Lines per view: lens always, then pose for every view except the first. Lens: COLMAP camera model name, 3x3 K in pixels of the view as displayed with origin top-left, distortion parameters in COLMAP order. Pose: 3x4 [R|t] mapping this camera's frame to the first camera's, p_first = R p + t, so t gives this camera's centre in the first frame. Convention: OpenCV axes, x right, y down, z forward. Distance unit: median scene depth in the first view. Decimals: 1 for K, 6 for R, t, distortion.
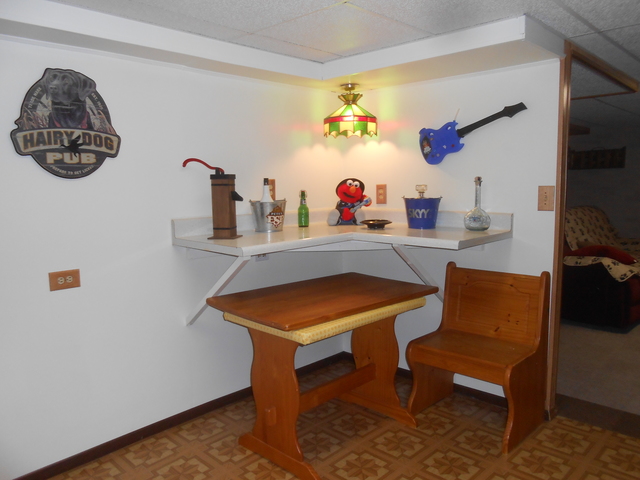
lens RADIAL K [[495.4, 0, 317.9], [0, 495.4, 239.3], [0, 0, 1]] dist [-0.007209, -0.002555]
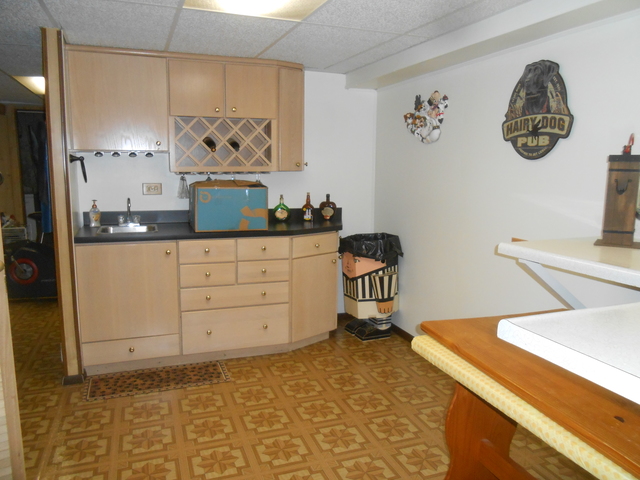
lens RADIAL K [[495.4, 0, 317.9], [0, 495.4, 239.3], [0, 0, 1]] dist [-0.007209, -0.002555]
pose [[-0.431720, 0.146615, -0.890012, 0.738963], [-0.112088, 0.970334, 0.214217, -0.134169], [0.895016, 0.192241, -0.402478, 1.057455]]
